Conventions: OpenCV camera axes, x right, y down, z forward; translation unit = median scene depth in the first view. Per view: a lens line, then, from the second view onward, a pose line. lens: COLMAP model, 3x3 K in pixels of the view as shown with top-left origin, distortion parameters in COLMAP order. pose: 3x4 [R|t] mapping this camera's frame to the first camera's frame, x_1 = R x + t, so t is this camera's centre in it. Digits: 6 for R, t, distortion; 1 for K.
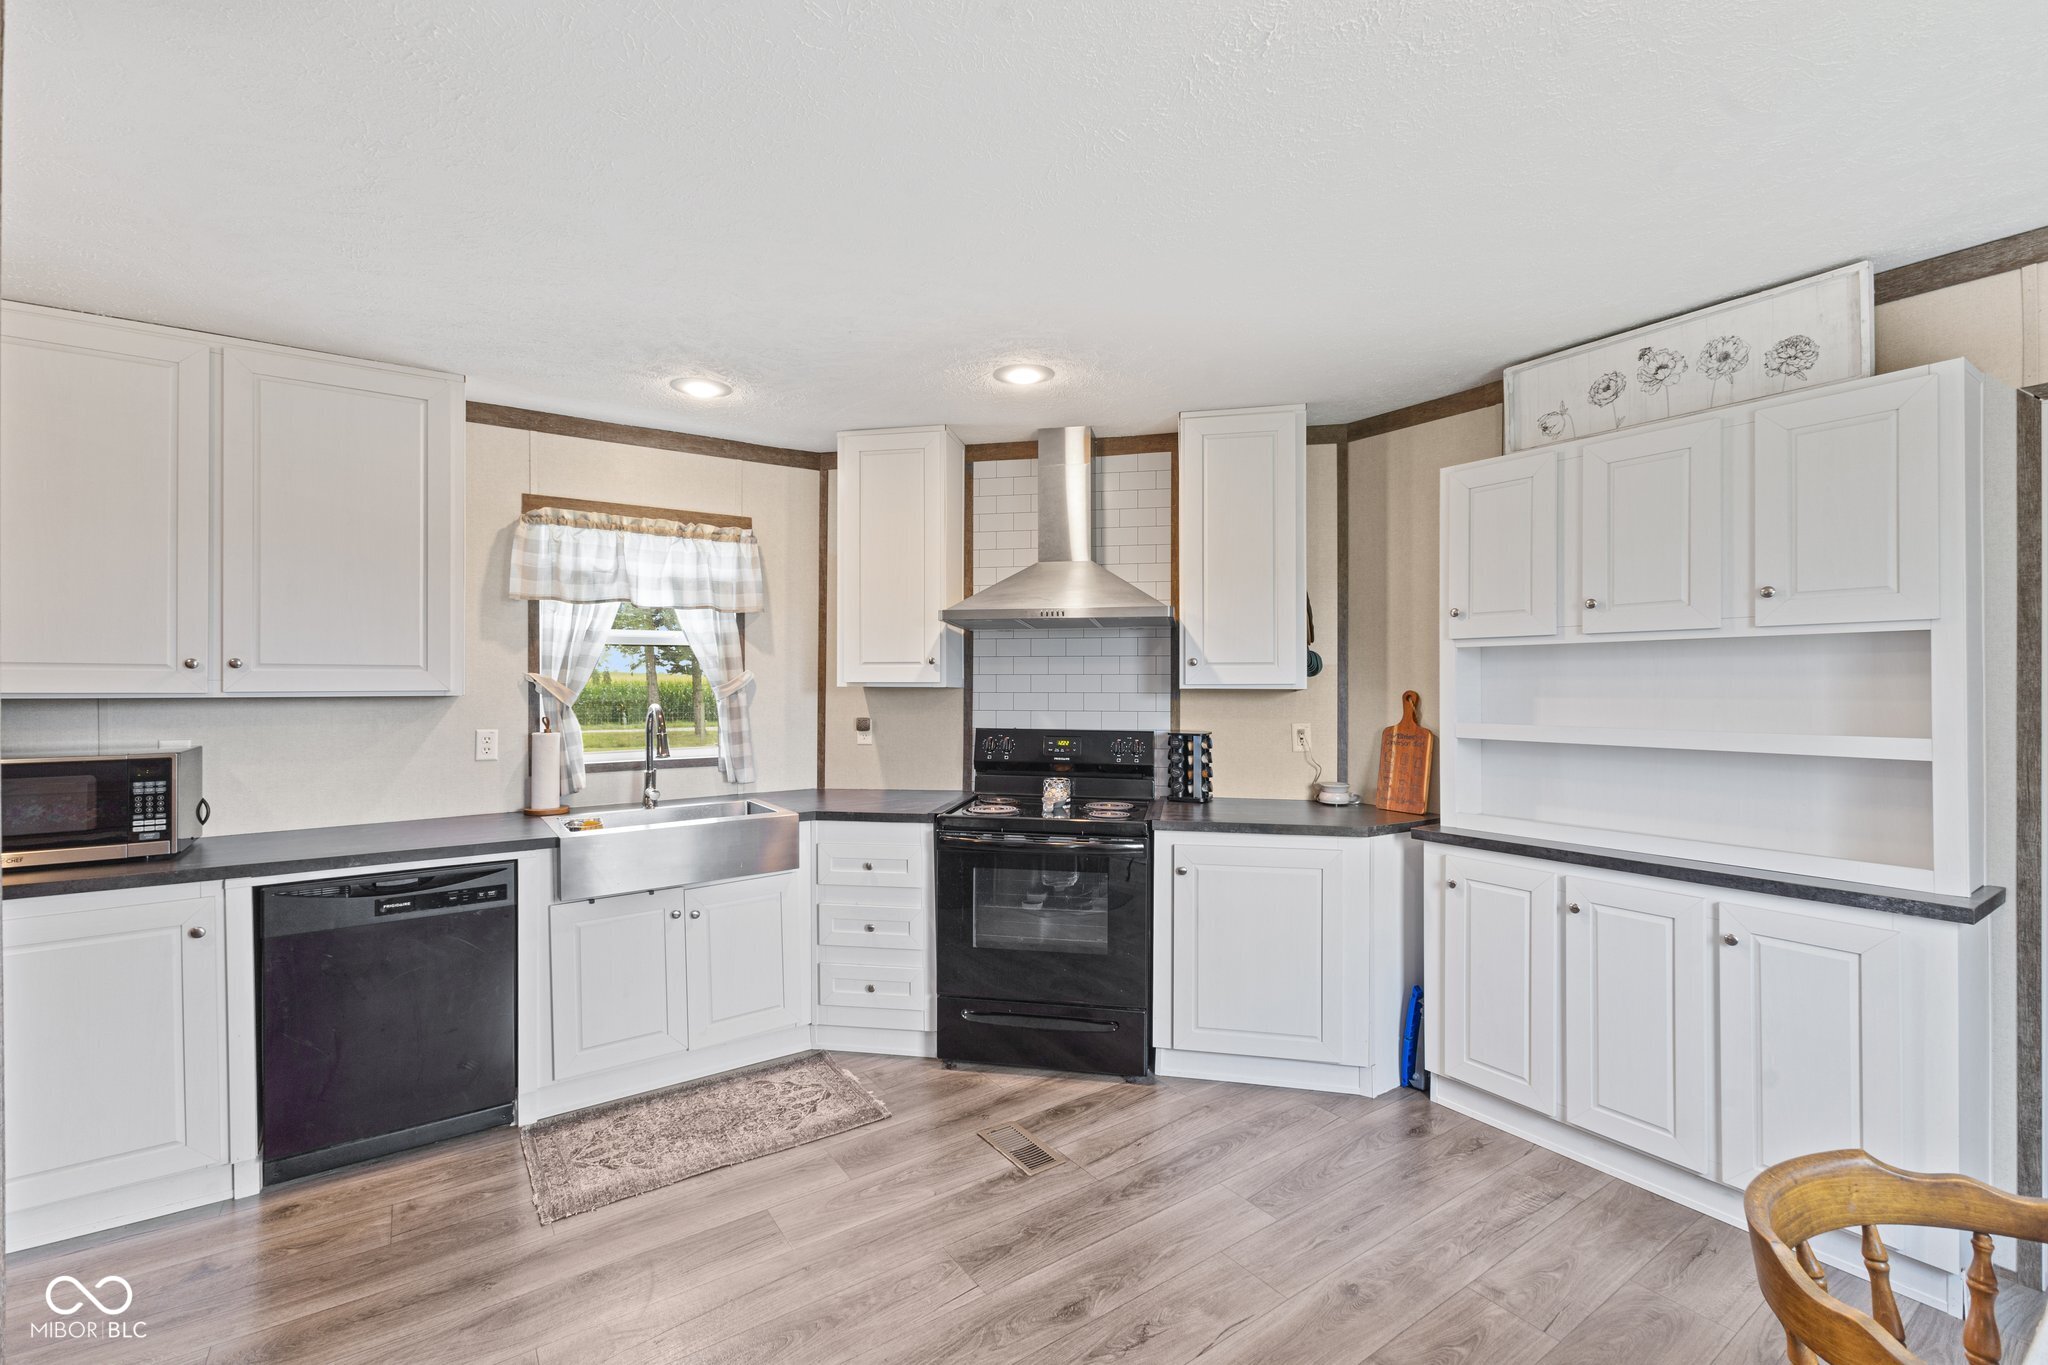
lens RADIAL K [[883.4, 0, 1025.1], [0, 883.4, 680.1], [0, 0, 1]] dist [0.008523, -0.002569]
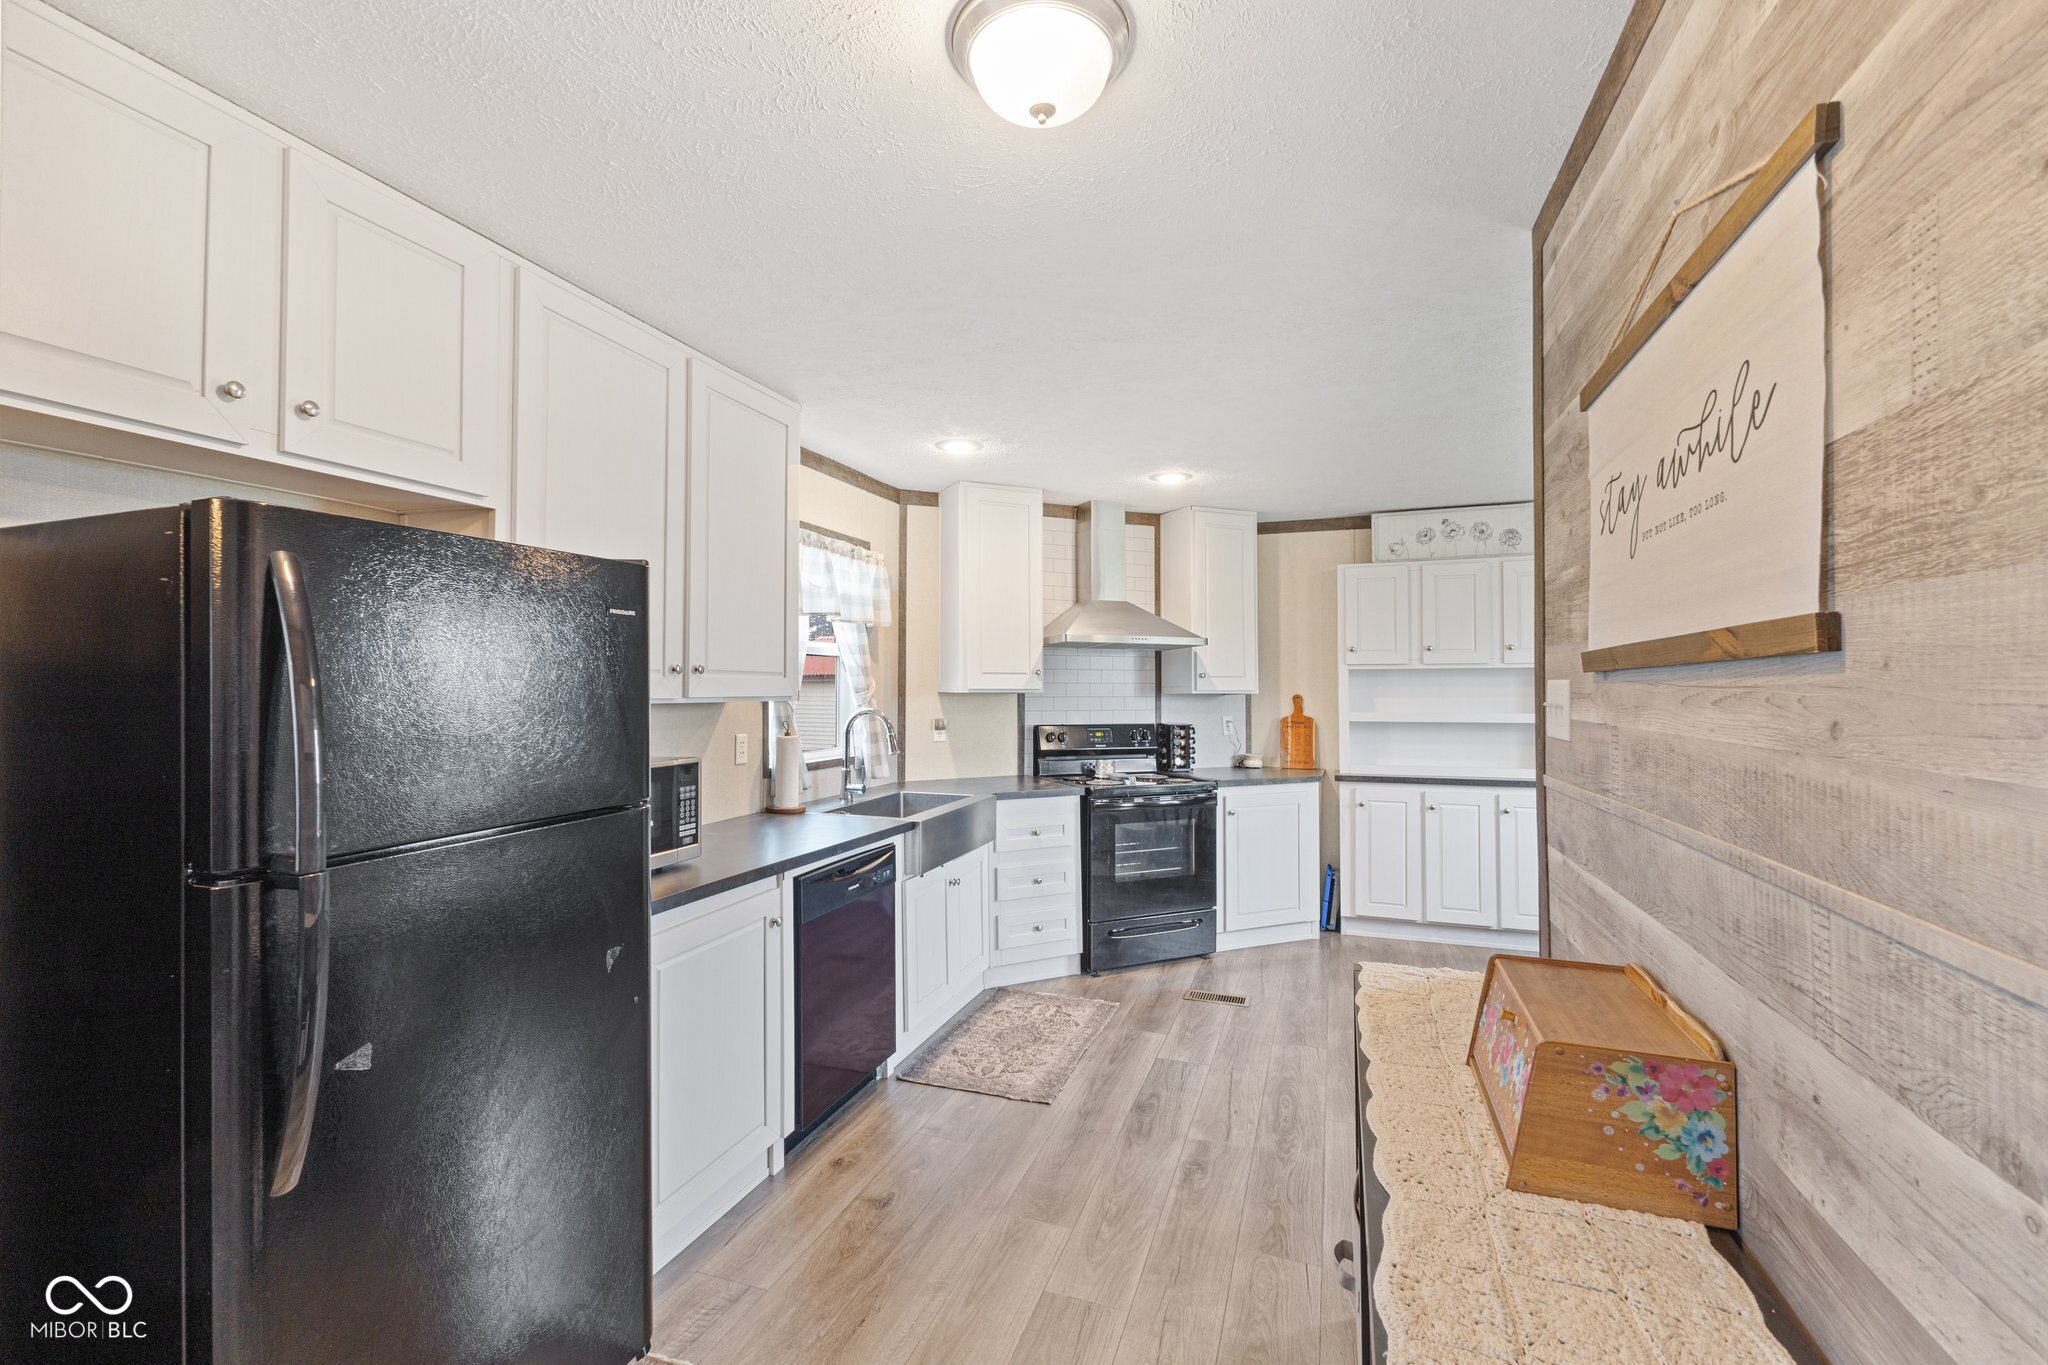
lens RADIAL K [[883.4, 0, 1027.0], [0, 883.4, 667.2], [0, 0, 1]] dist [0.008523, -0.002569]
pose [[0.810386, 0.015886, 0.585681, -0.939823], [-0.003047, 0.999733, -0.022902, 0.000875], [-0.585888, 0.016775, 0.810218, -0.031056]]
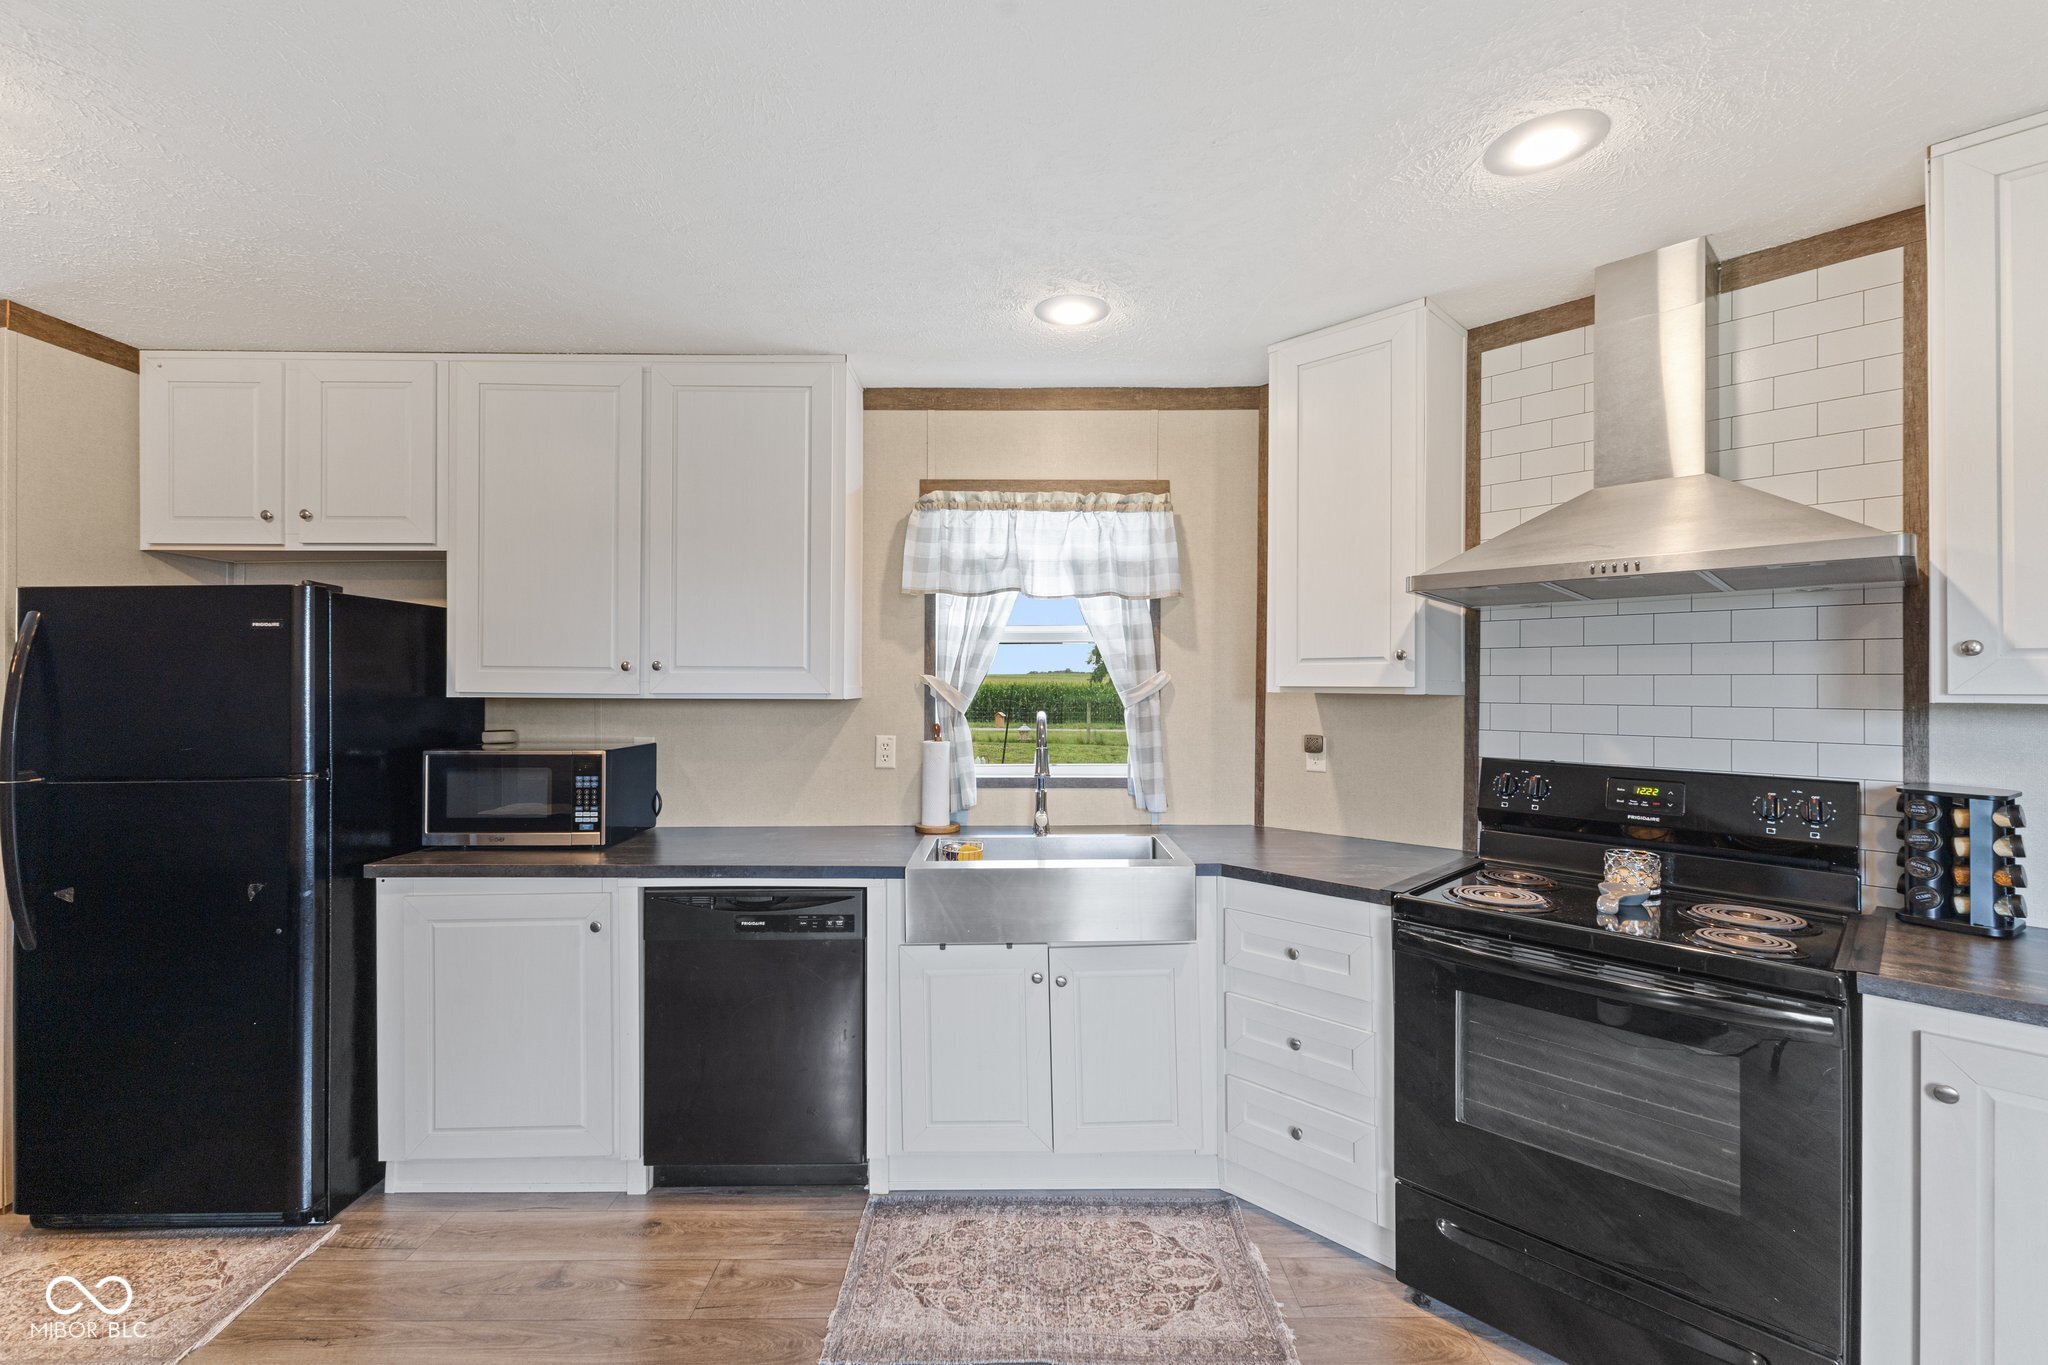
lens RADIAL K [[883.4, 0, 1018.0], [0, 883.4, 677.6], [0, 0, 1]] dist [0.008523, -0.002569]
pose [[0.820326, -0.001085, -0.571895, 0.041889], [-0.001879, 0.999988, -0.004593, -0.001126], [0.571892, 0.004843, 0.820314, 0.311470]]
